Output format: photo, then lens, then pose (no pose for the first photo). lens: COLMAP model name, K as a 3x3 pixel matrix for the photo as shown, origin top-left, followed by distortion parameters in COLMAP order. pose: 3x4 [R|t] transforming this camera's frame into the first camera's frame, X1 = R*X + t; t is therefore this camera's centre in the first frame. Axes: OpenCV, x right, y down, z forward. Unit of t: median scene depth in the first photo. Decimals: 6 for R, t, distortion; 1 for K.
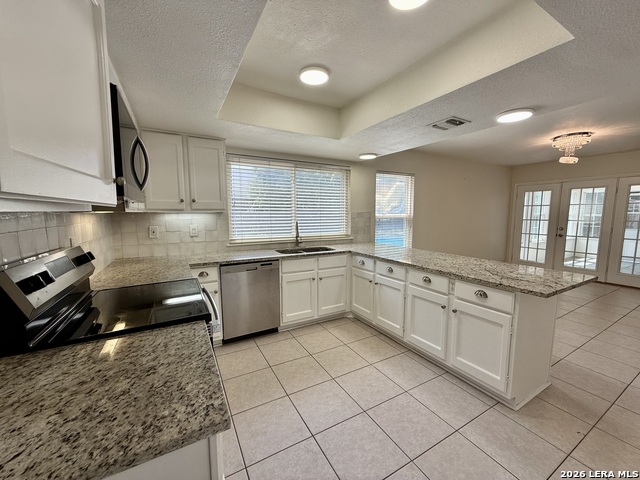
lens RADIAL K [[254.8, 0, 319.2], [0, 254.8, 240.3], [0, 0, 1]] dist [-0.000906, -0.000212]
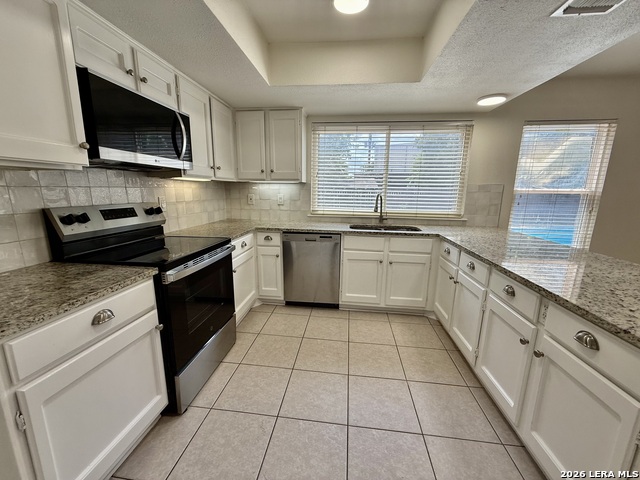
lens RADIAL K [[254.8, 0, 319.2], [0, 254.8, 240.3], [0, 0, 1]] dist [-0.000906, -0.000212]
pose [[0.808162, 0.126487, -0.575217, 0.294853], [-0.076630, 0.990946, 0.110240, 0.002730], [0.583953, -0.045013, 0.810538, 0.187009]]
